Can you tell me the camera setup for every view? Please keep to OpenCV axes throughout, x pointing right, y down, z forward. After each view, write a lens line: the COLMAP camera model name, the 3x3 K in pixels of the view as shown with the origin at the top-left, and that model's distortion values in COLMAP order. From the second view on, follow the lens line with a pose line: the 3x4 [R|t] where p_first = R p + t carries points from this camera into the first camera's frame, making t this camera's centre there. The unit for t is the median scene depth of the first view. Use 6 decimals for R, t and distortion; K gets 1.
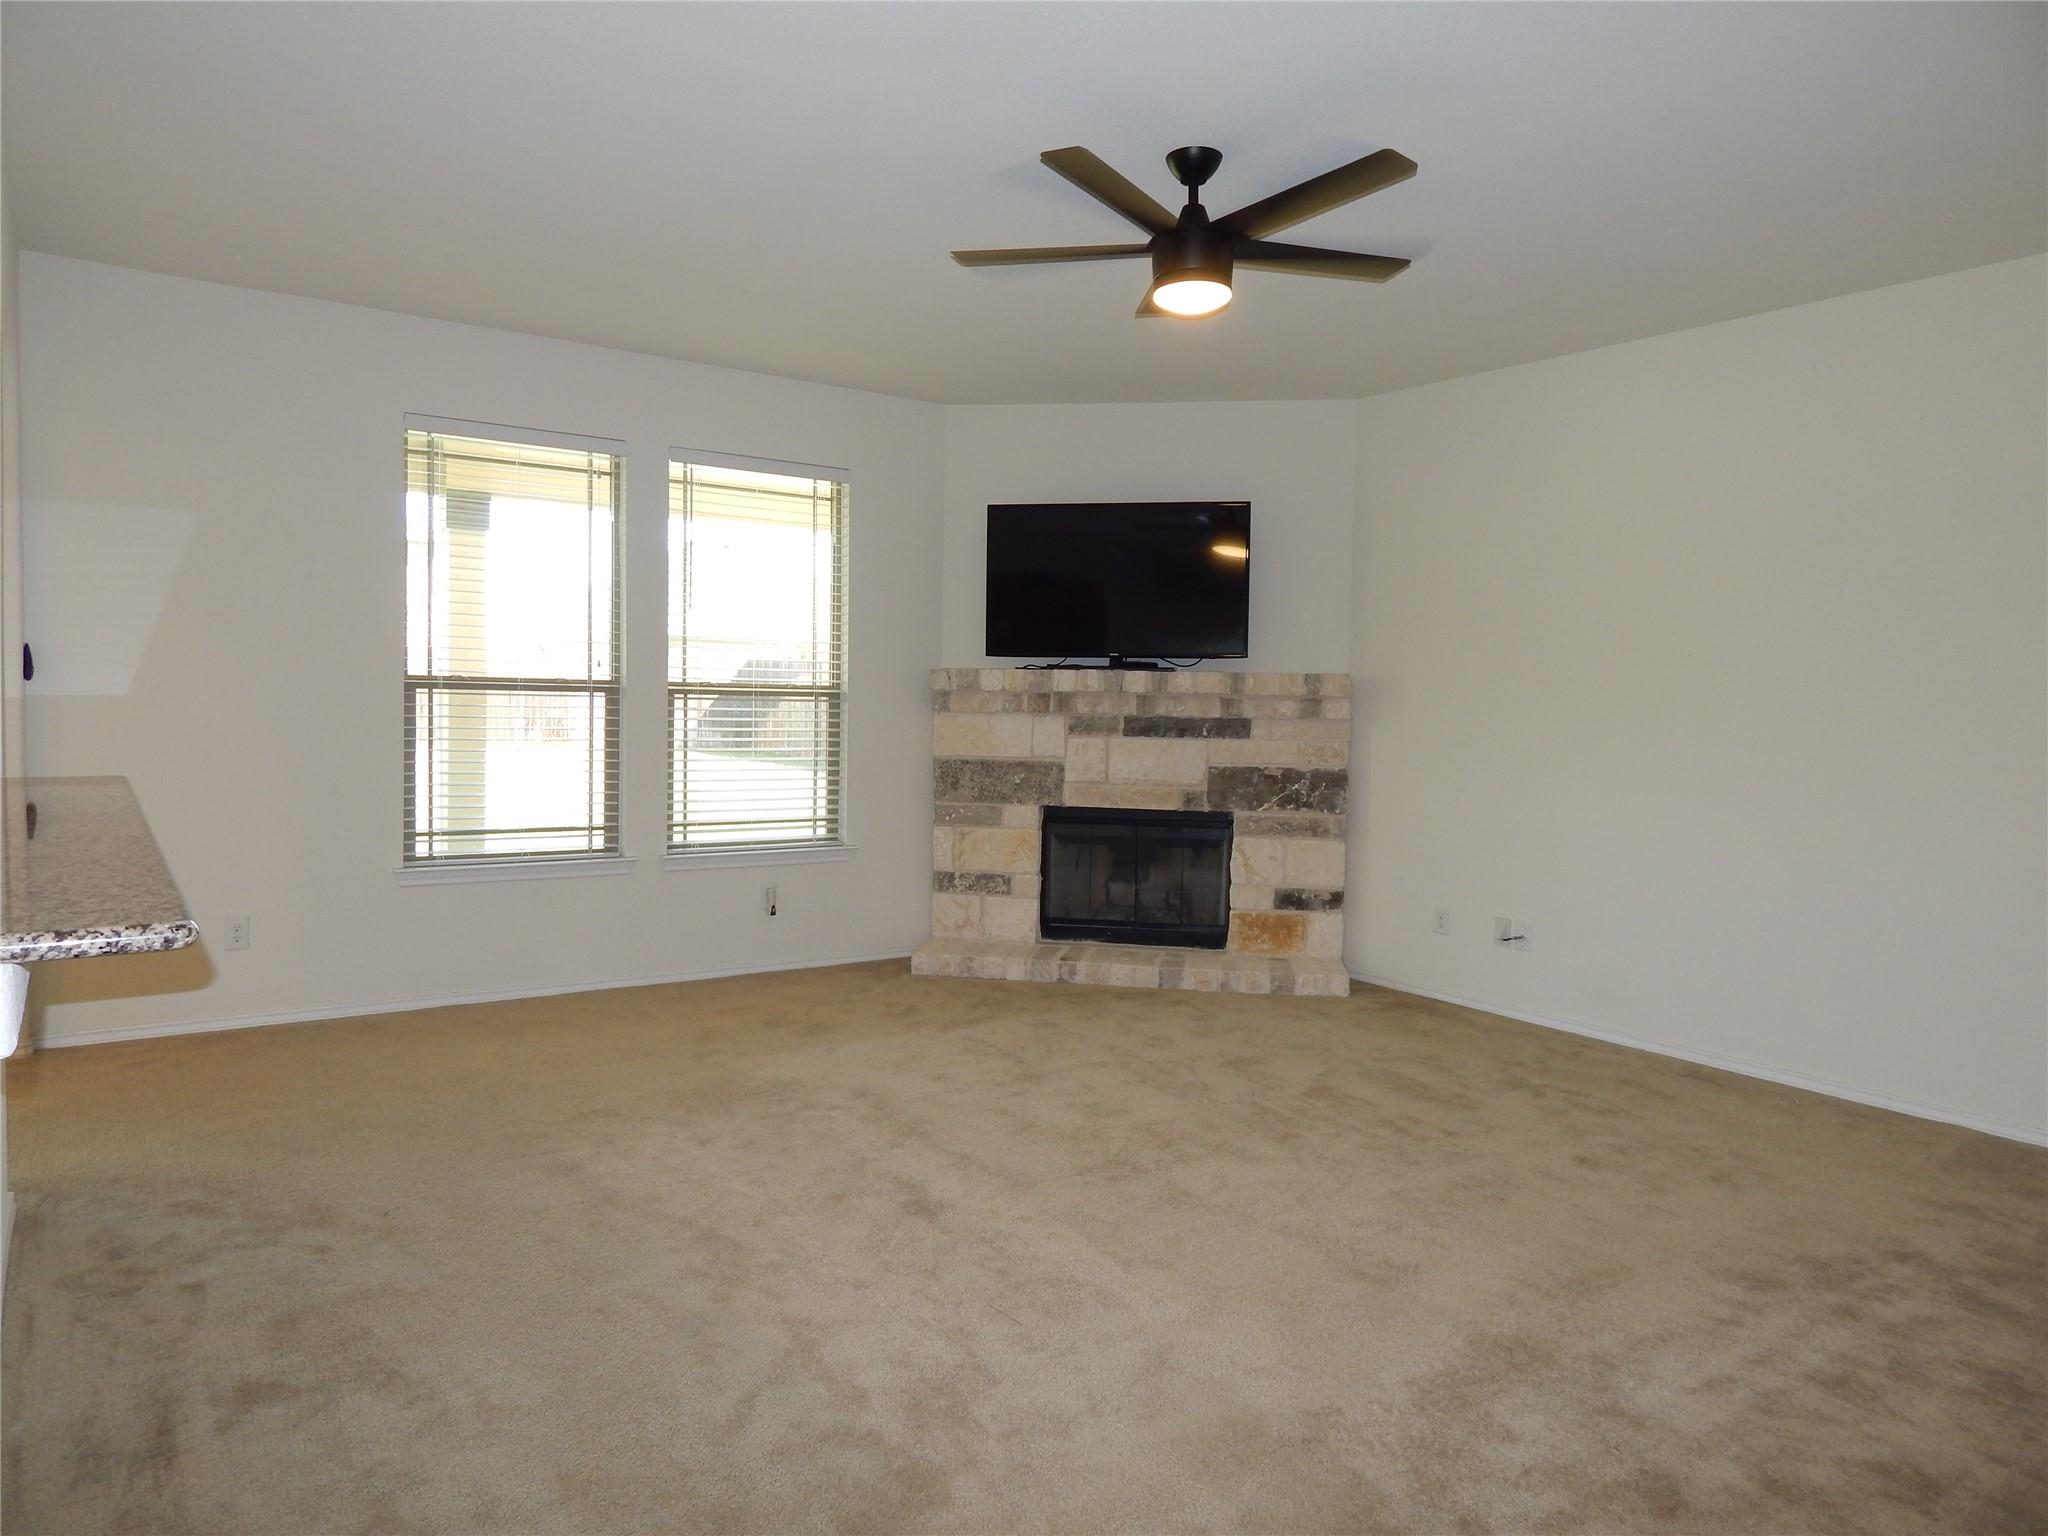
lens RADIAL K [[1343.0, 0, 1018.6], [0, 1343.0, 766.6], [0, 0, 1]] dist [-0.003489, 0.002025]
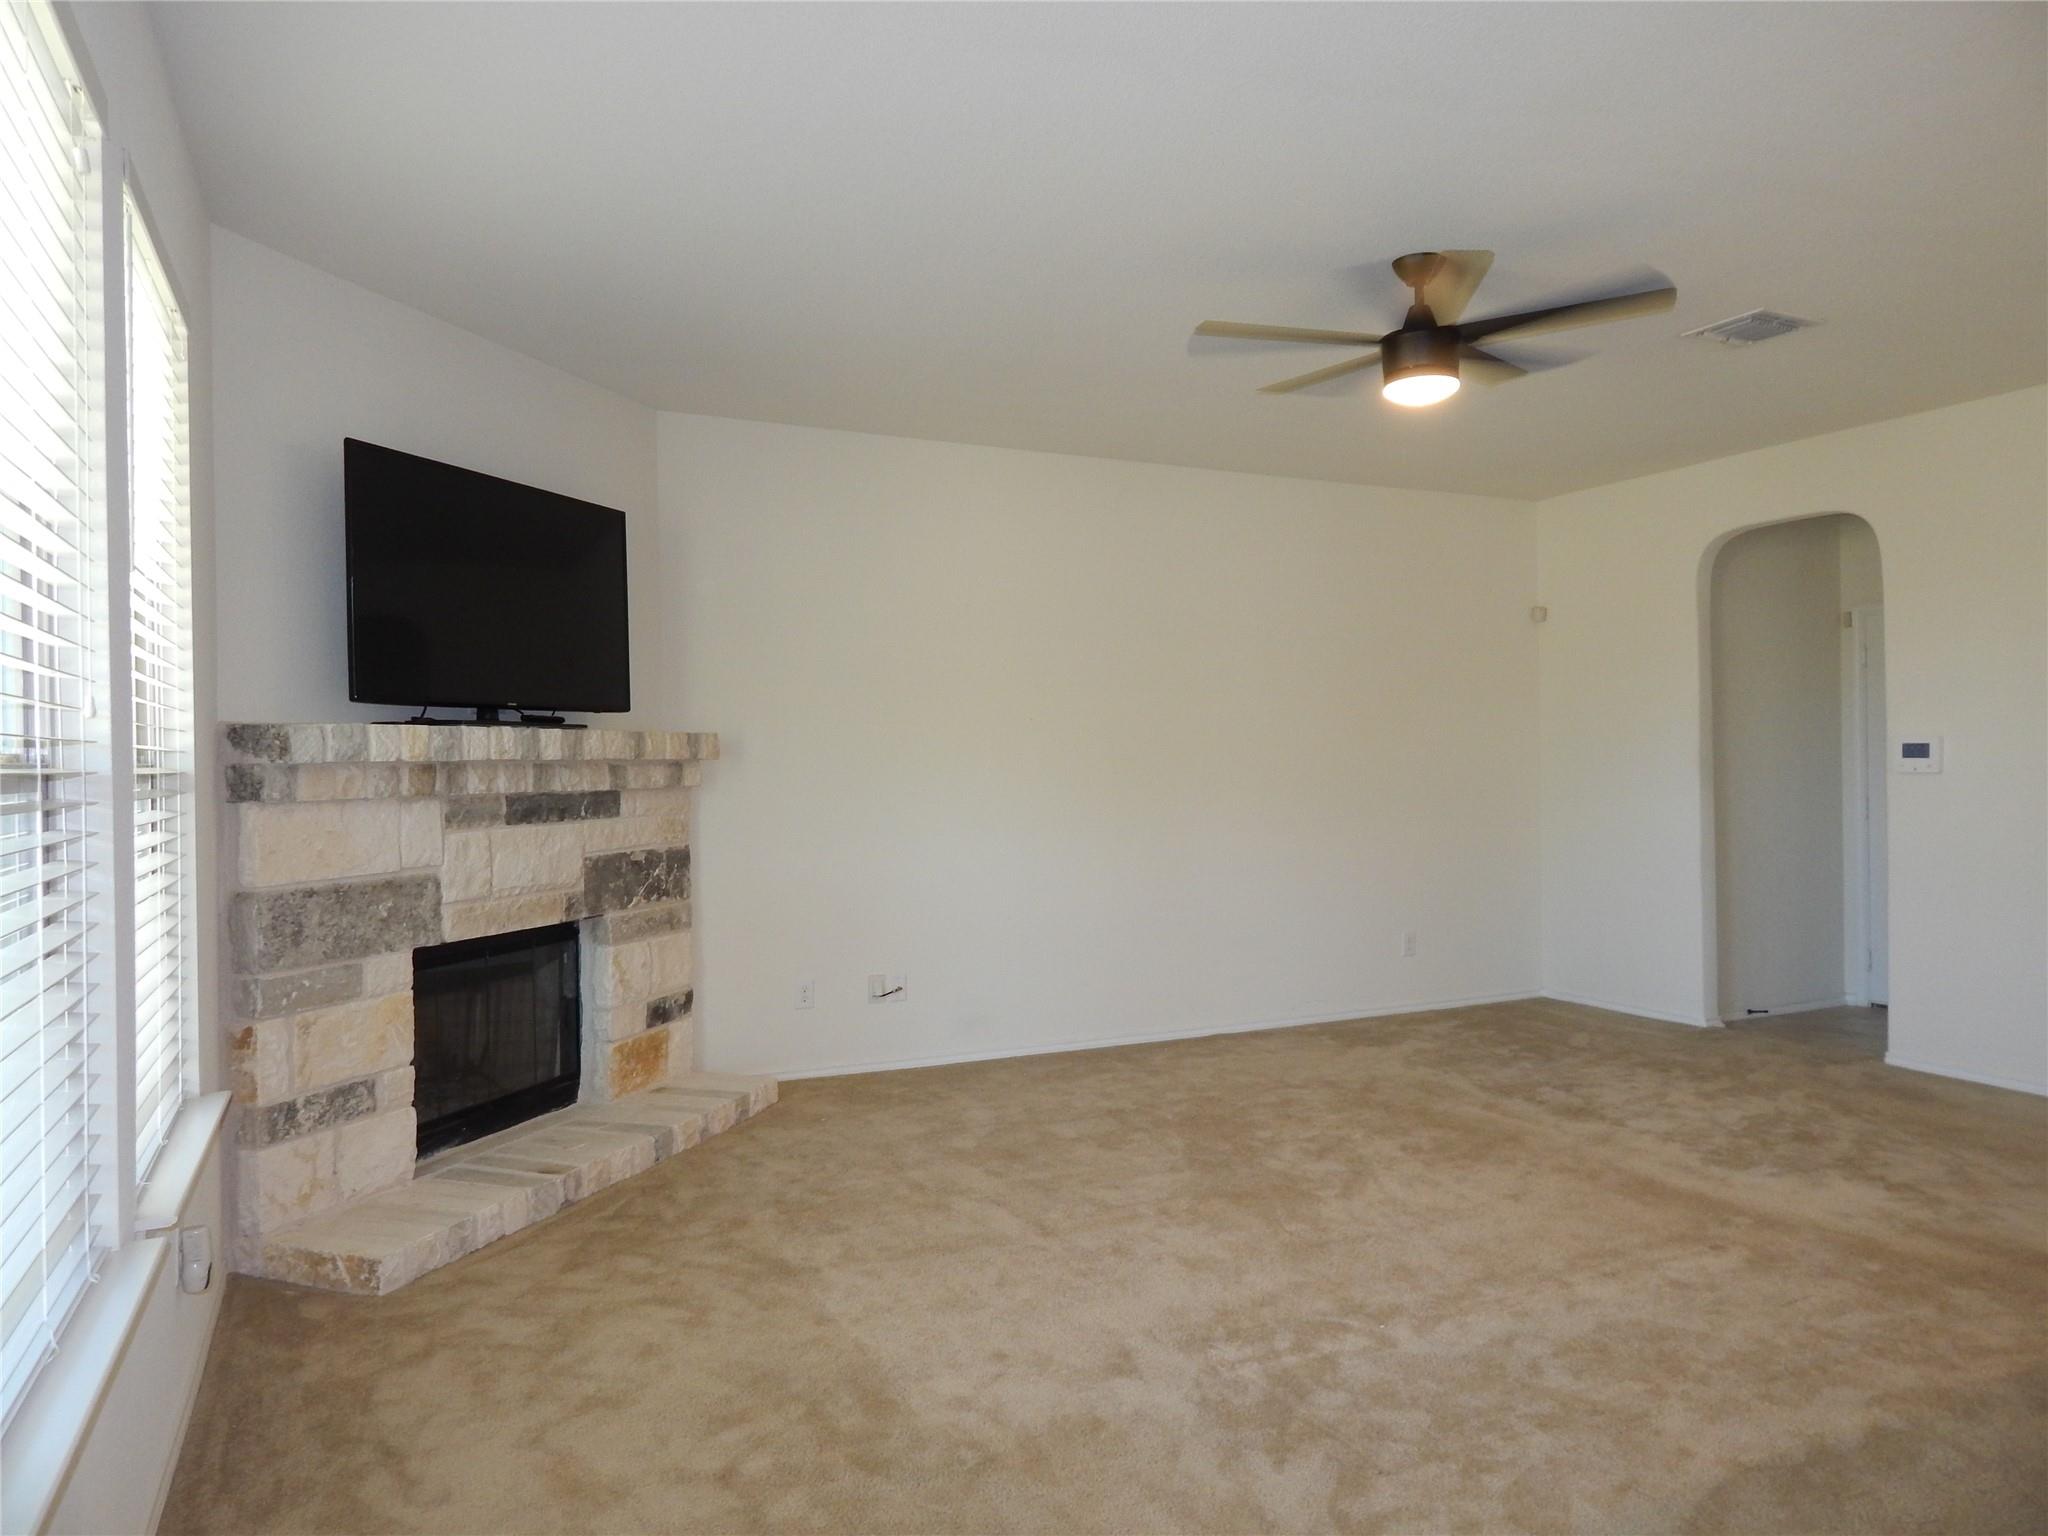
lens RADIAL K [[1343.0, 0, 1021.3], [0, 1343.0, 769.7], [0, 0, 1]] dist [-0.003489, 0.002025]
pose [[0.164337, -0.026680, 0.986043, -0.545619], [0.063457, 0.997849, 0.016423, -0.045299], [-0.984361, 0.059873, 0.165677, 0.637636]]
